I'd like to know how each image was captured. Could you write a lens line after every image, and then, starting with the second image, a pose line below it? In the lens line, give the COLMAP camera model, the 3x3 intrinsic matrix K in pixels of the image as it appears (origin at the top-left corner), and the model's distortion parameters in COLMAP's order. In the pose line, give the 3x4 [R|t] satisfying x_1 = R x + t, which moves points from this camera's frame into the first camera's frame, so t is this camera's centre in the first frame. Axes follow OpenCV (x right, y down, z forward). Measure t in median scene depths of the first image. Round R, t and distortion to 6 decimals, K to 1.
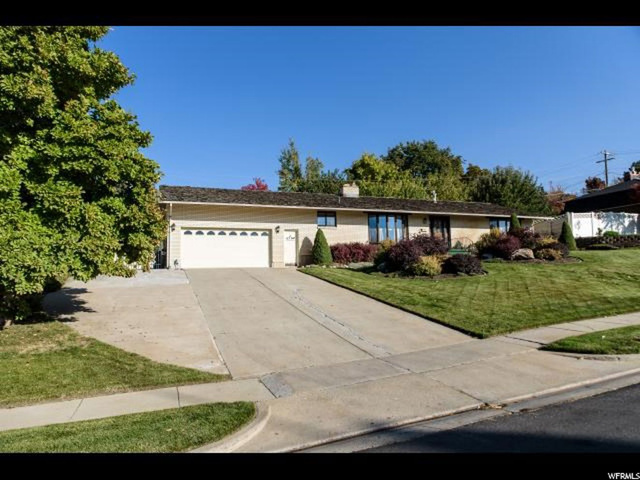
lens RADIAL K [[430.5, 0, 320.1], [0, 430.5, 240.1], [0, 0, 1]] dist [0.011403, 0.005448]
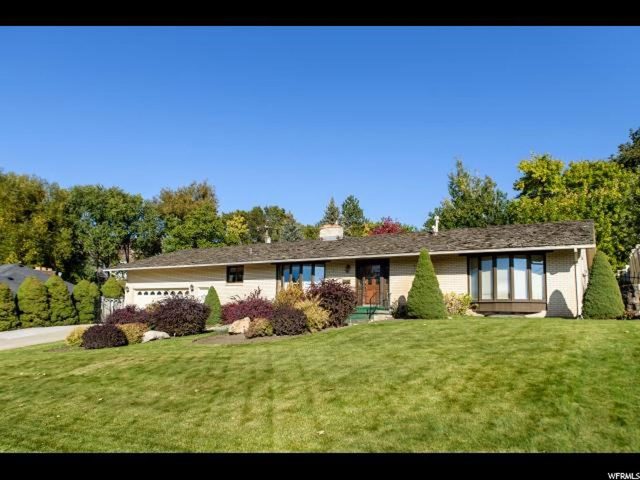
lens RADIAL K [[430.5, 0, 320.0], [0, 430.5, 240.0], [0, 0, 1]] dist [0.011403, 0.005448]
pose [[0.679695, -0.108134, -0.725481, 0.769573], [0.019062, 0.991344, -0.129902, -0.000037], [0.733248, 0.074465, 0.675872, 0.503835]]
